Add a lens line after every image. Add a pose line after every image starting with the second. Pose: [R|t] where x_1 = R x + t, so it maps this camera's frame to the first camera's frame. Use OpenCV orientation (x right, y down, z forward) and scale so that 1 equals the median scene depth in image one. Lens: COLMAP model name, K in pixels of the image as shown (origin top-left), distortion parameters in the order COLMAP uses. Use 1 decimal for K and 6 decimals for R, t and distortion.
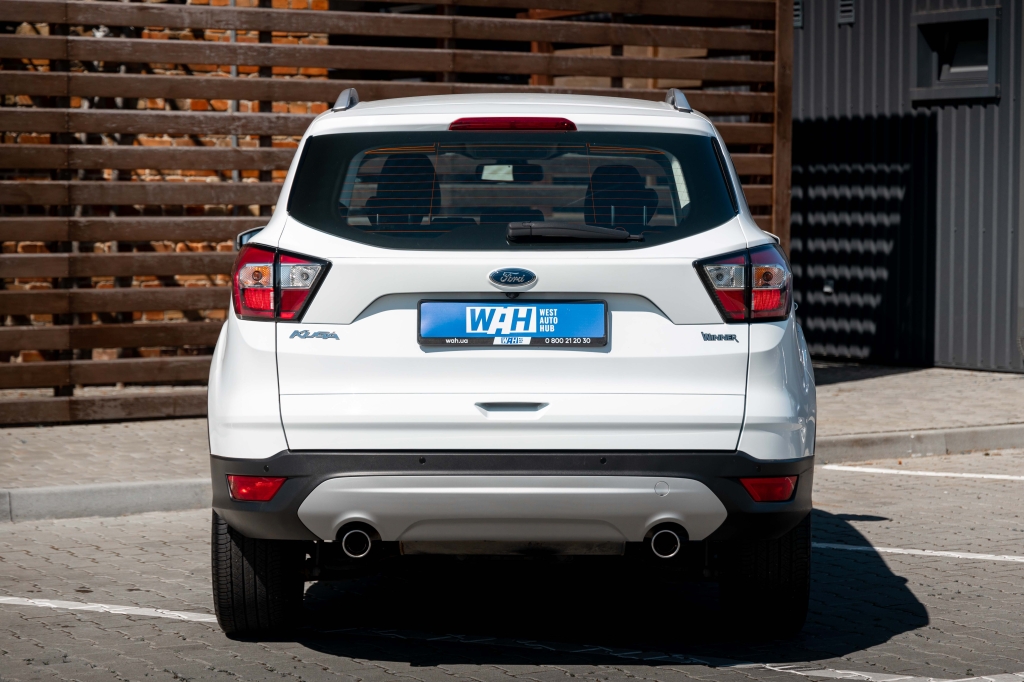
lens RADIAL K [[2567.7, 0, 512.0], [0, 2567.7, 341.0], [0, 0, 1]] dist [-0.064860, 0.166875]
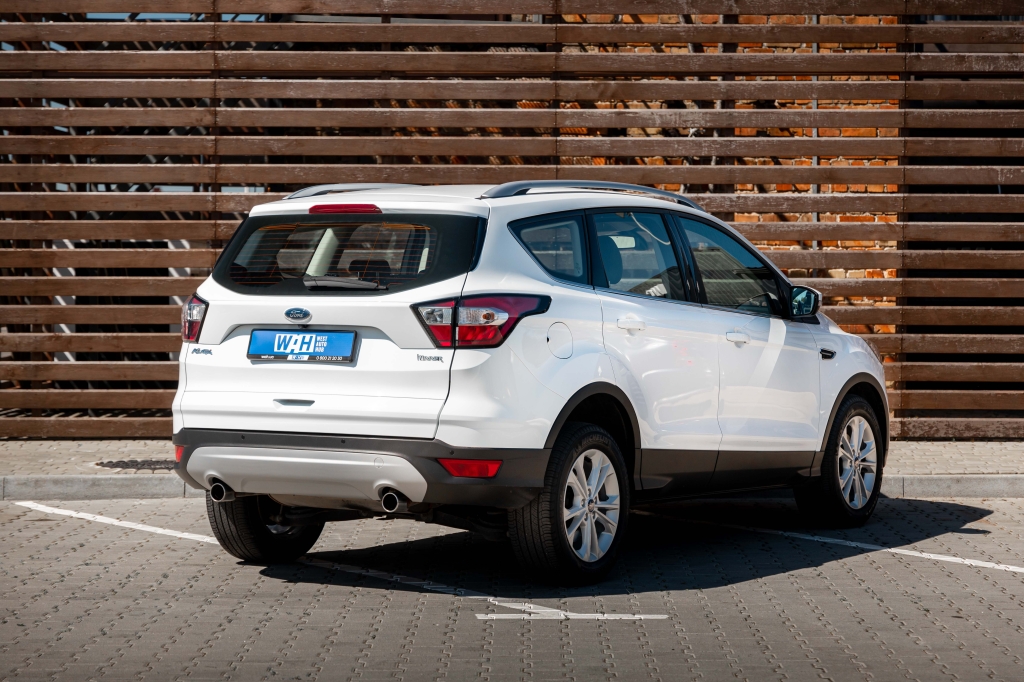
lens RADIAL K [[2567.7, 0, 512.0], [0, 2567.7, 341.0], [0, 0, 1]] dist [-0.064860, 0.166875]
pose [[0.846154, 0.014727, -0.532735, 0.872685], [-0.029465, 0.999382, -0.019173, 0.014796], [0.532123, 0.031920, 0.846065, -0.171064]]
